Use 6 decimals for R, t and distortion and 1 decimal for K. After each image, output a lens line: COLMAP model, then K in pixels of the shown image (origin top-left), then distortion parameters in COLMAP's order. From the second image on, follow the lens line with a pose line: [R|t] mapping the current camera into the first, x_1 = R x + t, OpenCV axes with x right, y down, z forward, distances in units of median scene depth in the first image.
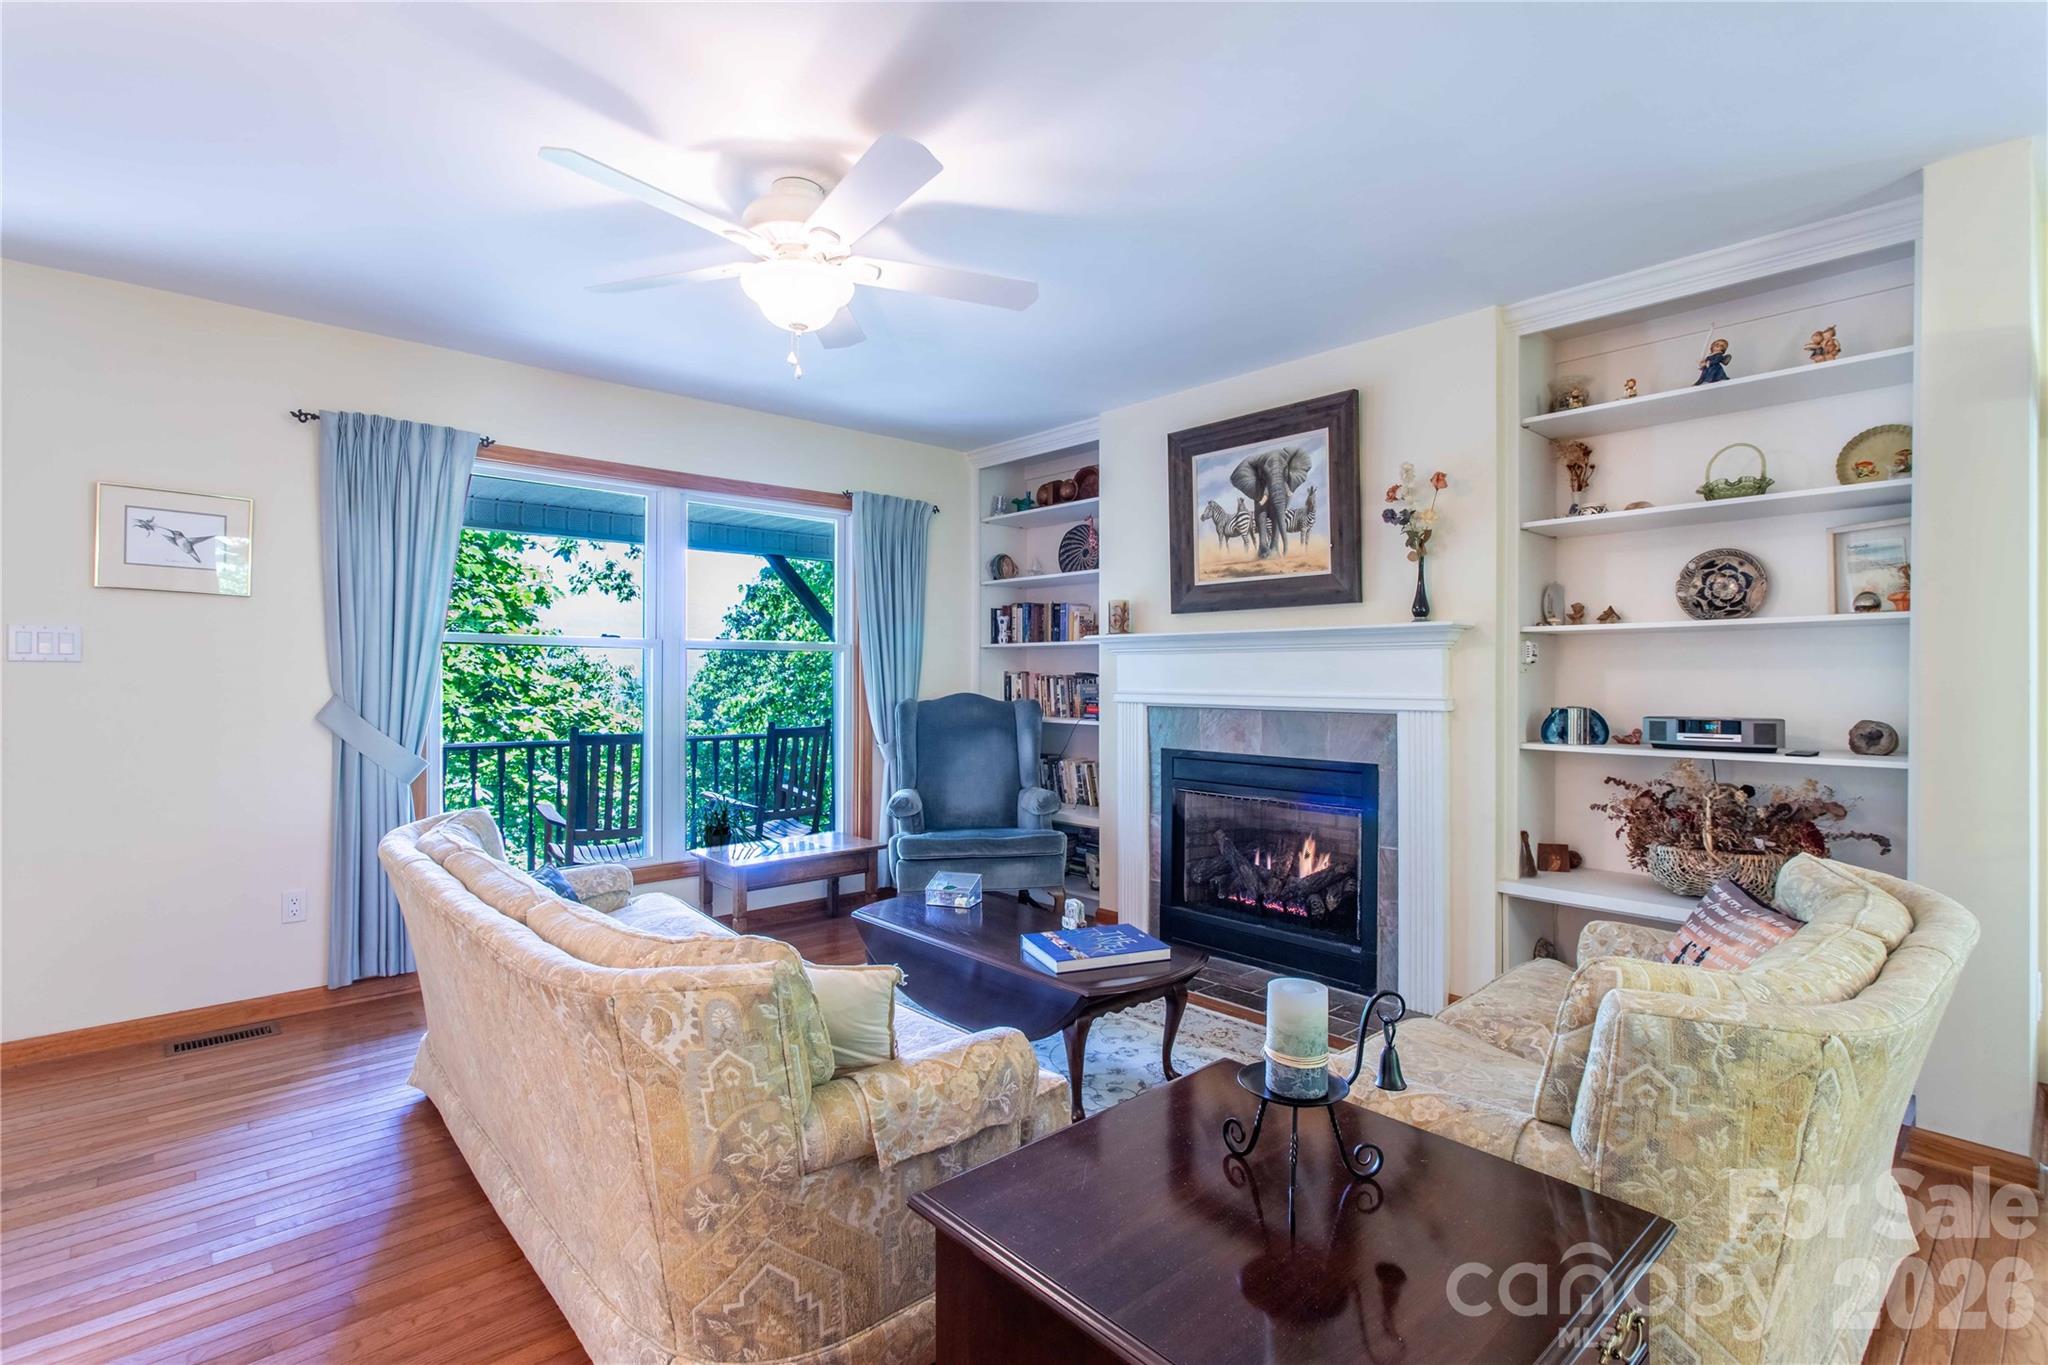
lens RADIAL K [[984.0, 0, 1023.0], [0, 984.0, 676.9], [0, 0, 1]] dist [-0.001044, -0.000048]
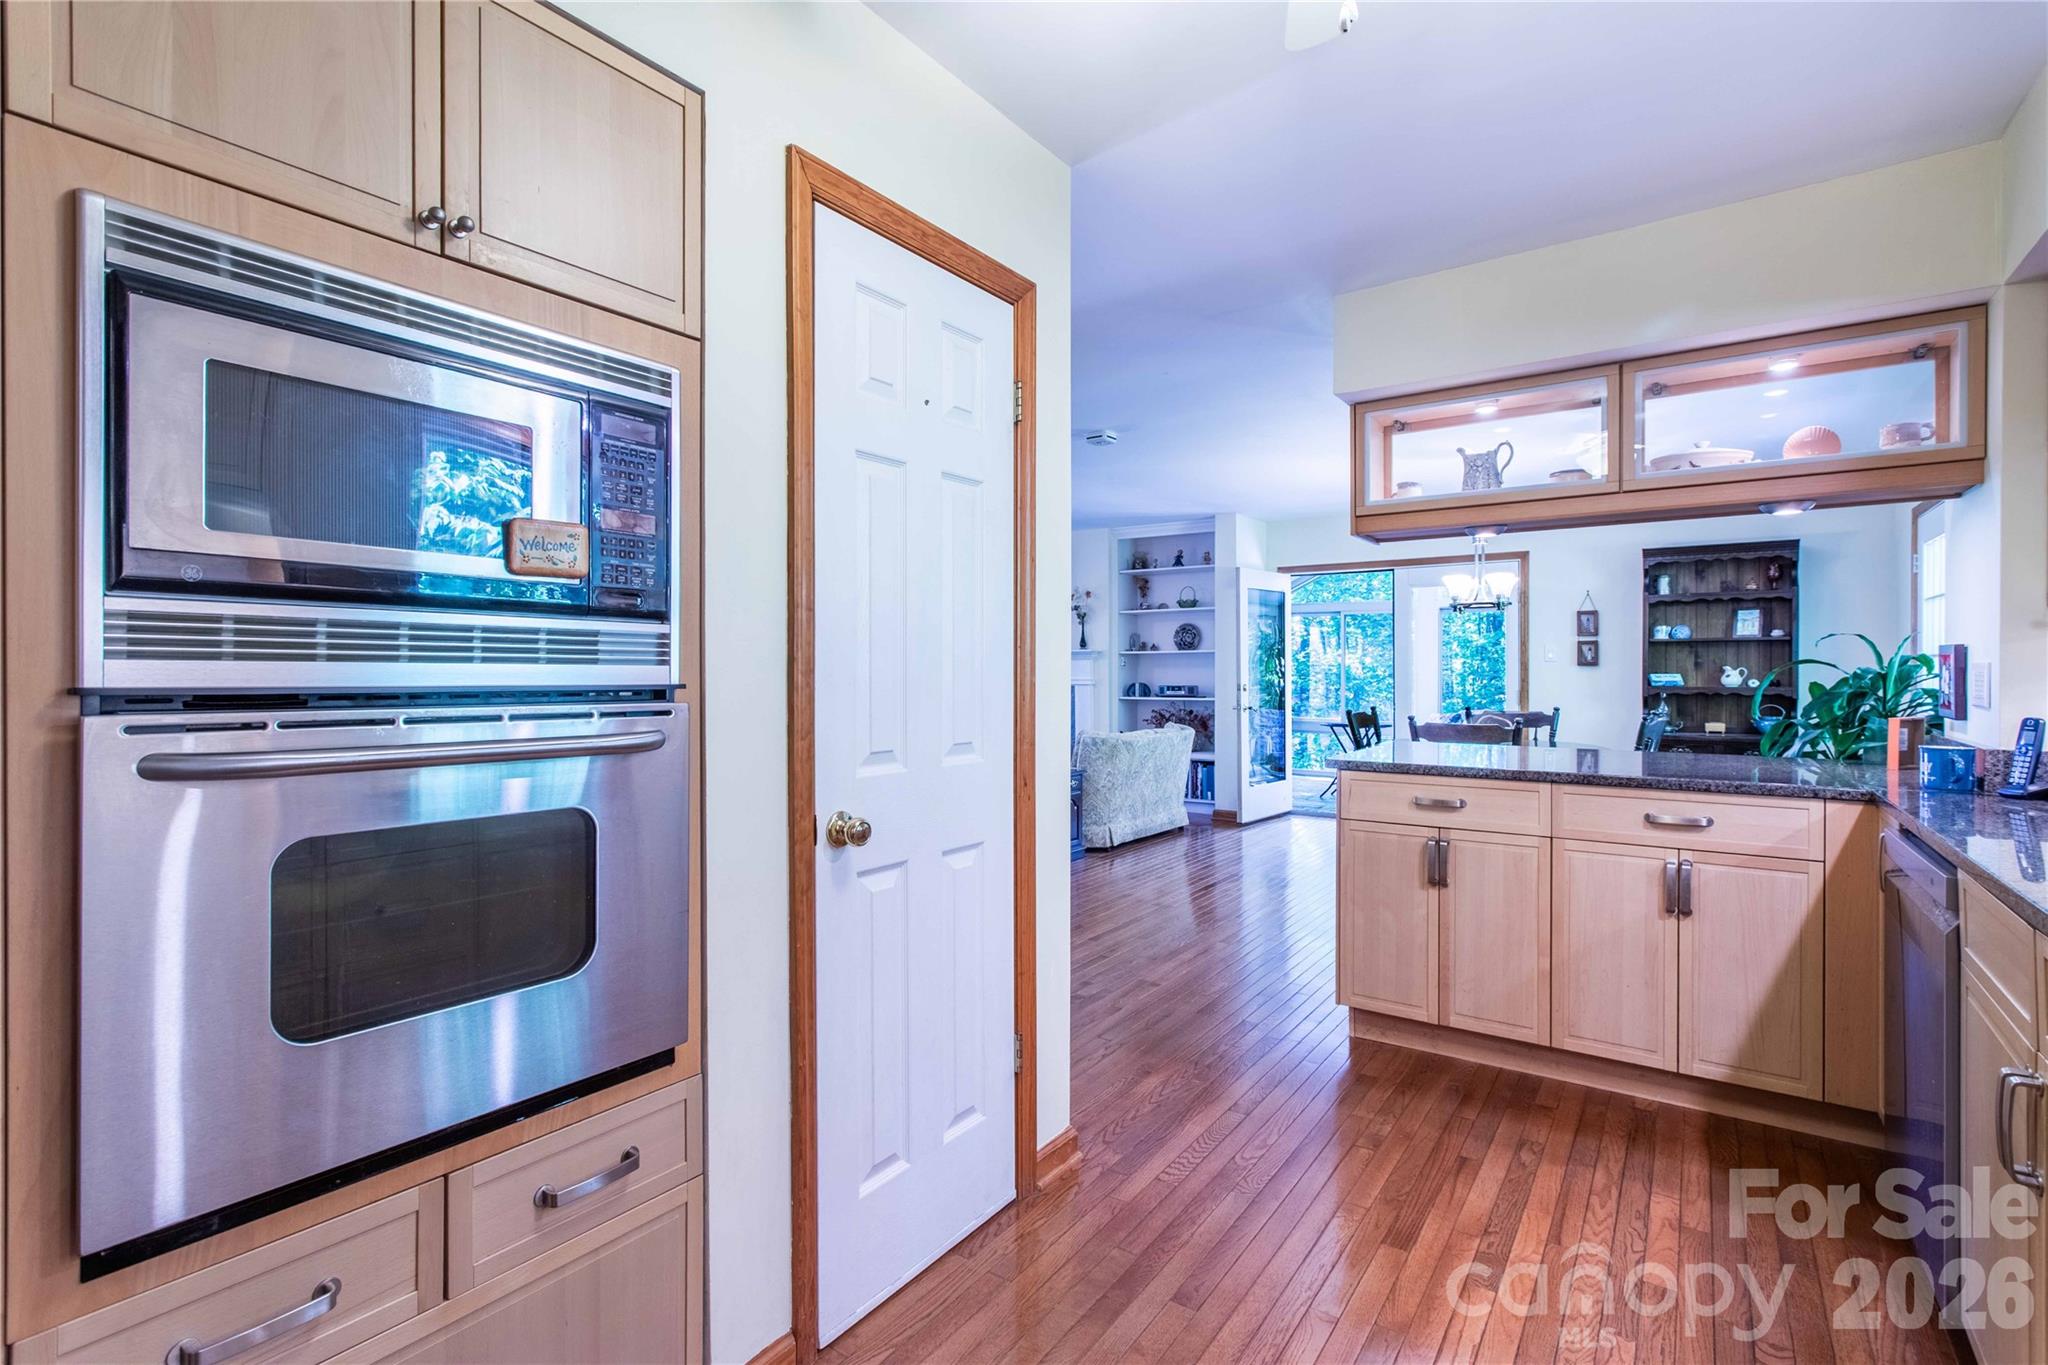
lens RADIAL K [[984.0, 0, 1027.6], [0, 984.0, 679.7], [0, 0, 1]] dist [-0.001044, -0.000048]
pose [[0.977512, 0.001903, 0.210872, -0.273592], [-0.002567, 0.999993, 0.002876, 0.015904], [-0.210865, -0.003353, 0.977509, -1.472428]]
